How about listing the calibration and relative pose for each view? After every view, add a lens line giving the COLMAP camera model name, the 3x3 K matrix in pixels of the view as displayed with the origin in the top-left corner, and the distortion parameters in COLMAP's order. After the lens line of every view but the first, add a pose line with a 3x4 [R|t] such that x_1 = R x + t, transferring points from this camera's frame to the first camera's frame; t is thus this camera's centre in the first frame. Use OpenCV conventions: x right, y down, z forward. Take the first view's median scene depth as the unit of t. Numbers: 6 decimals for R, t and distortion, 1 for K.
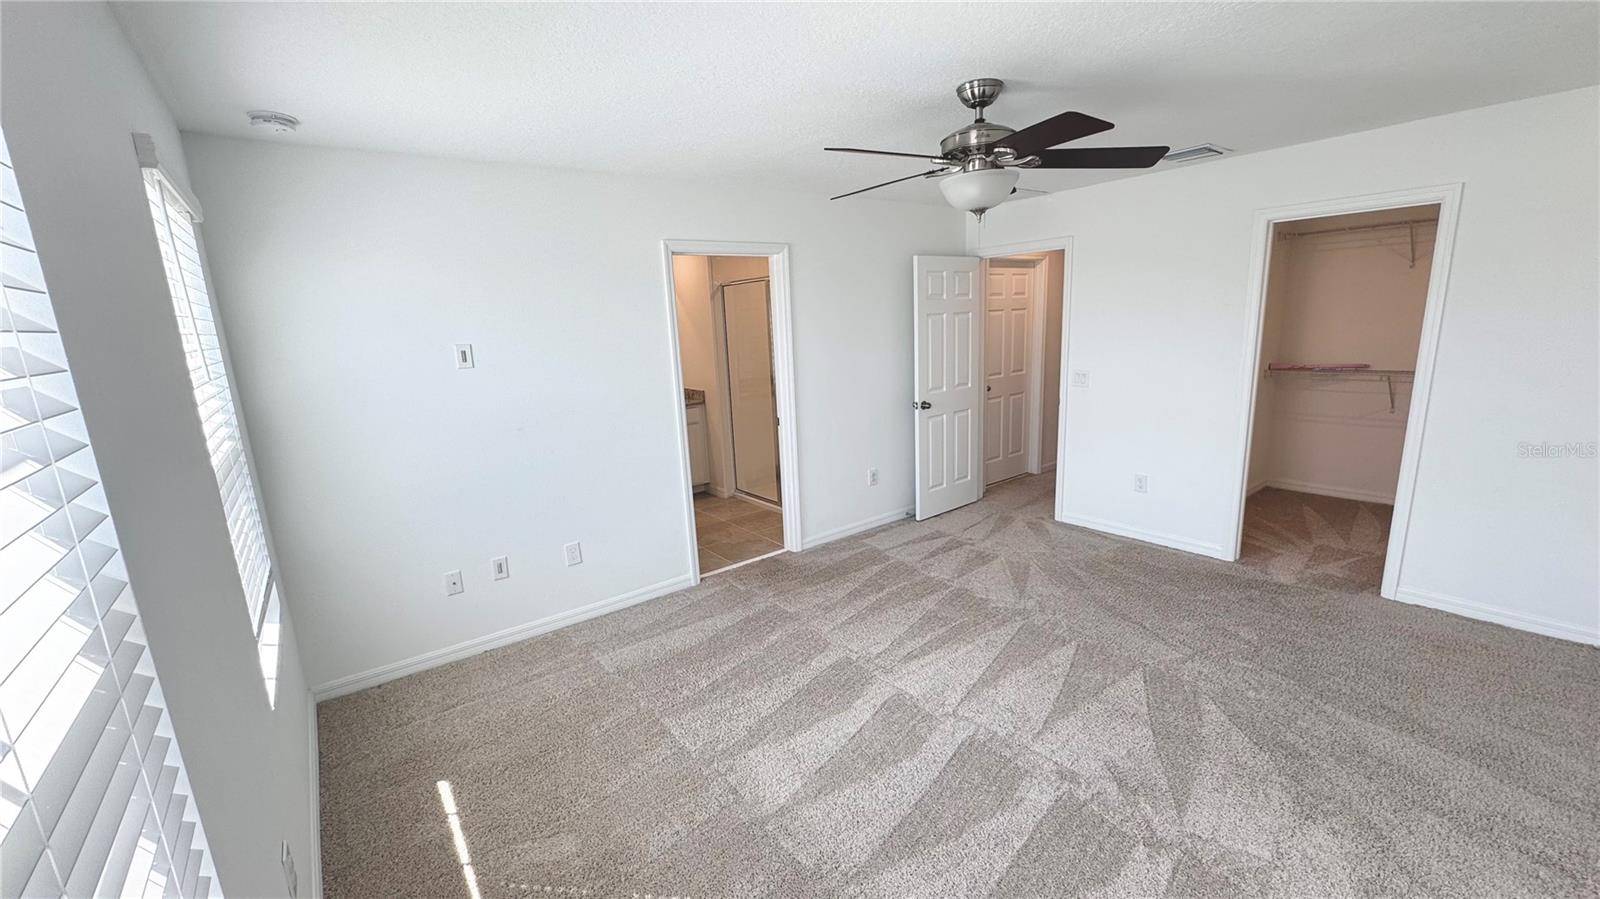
lens RADIAL K [[638.7, 0, 800.0], [0, 638.7, 449.5], [0, 0, 1]] dist [-0.001276, -0.000093]
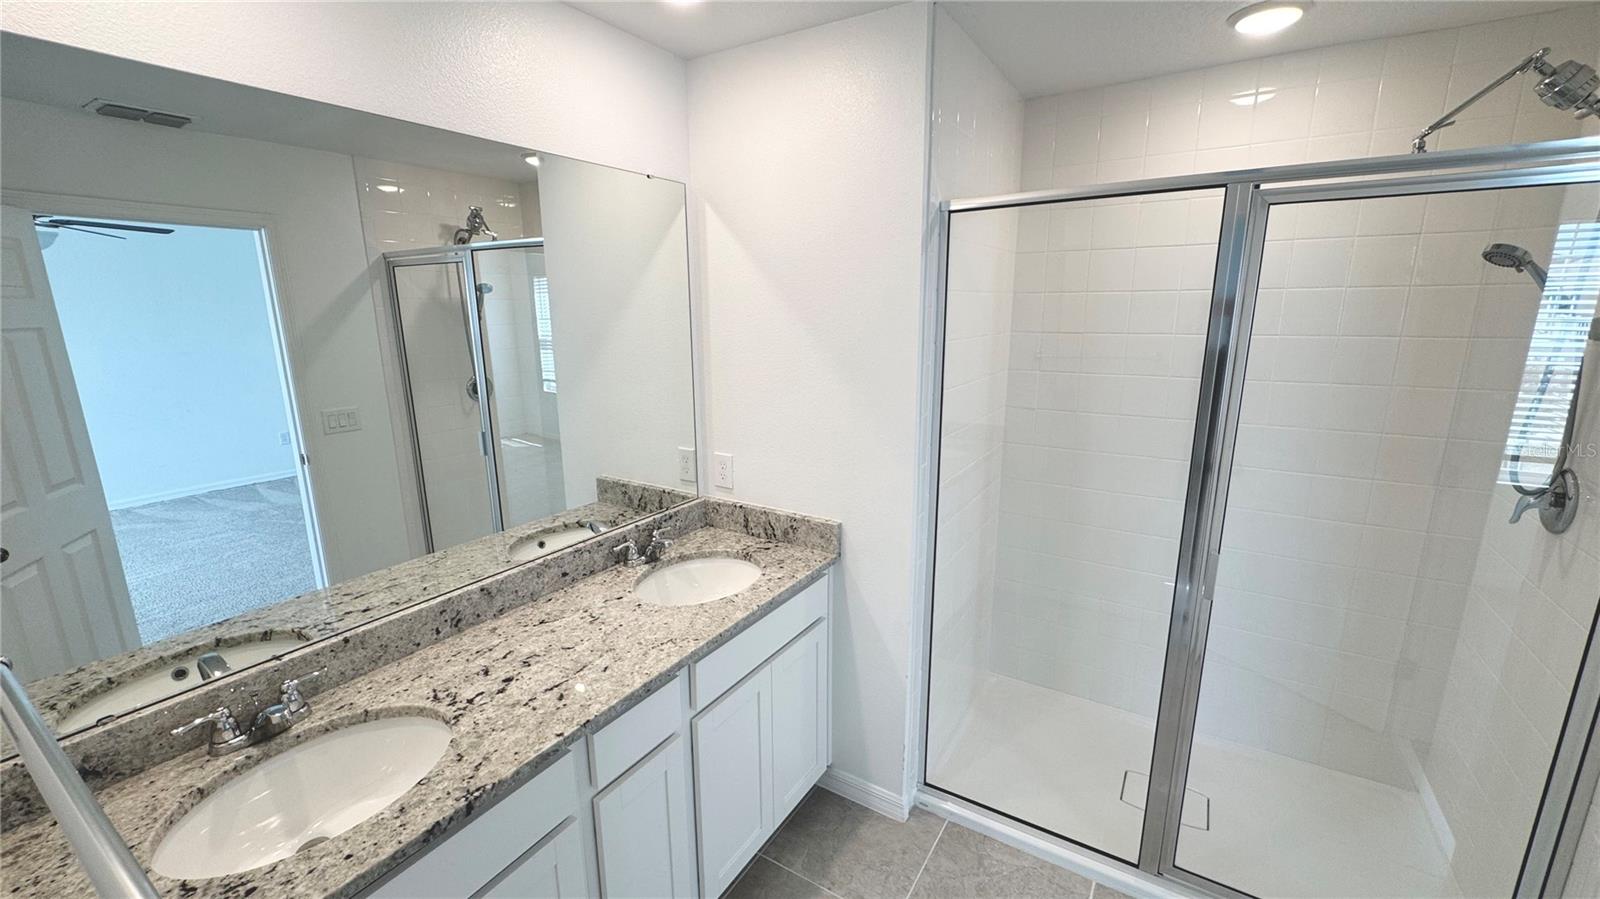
lens RADIAL K [[638.7, 0, 800.0], [0, 638.7, 449.5], [0, 0, 1]] dist [-0.001276, -0.000093]
pose [[0.937527, -0.038436, 0.345782, -0.284164], [0.037795, 0.999249, 0.008597, -0.134333], [-0.345853, 0.005009, 0.938275, 0.686042]]
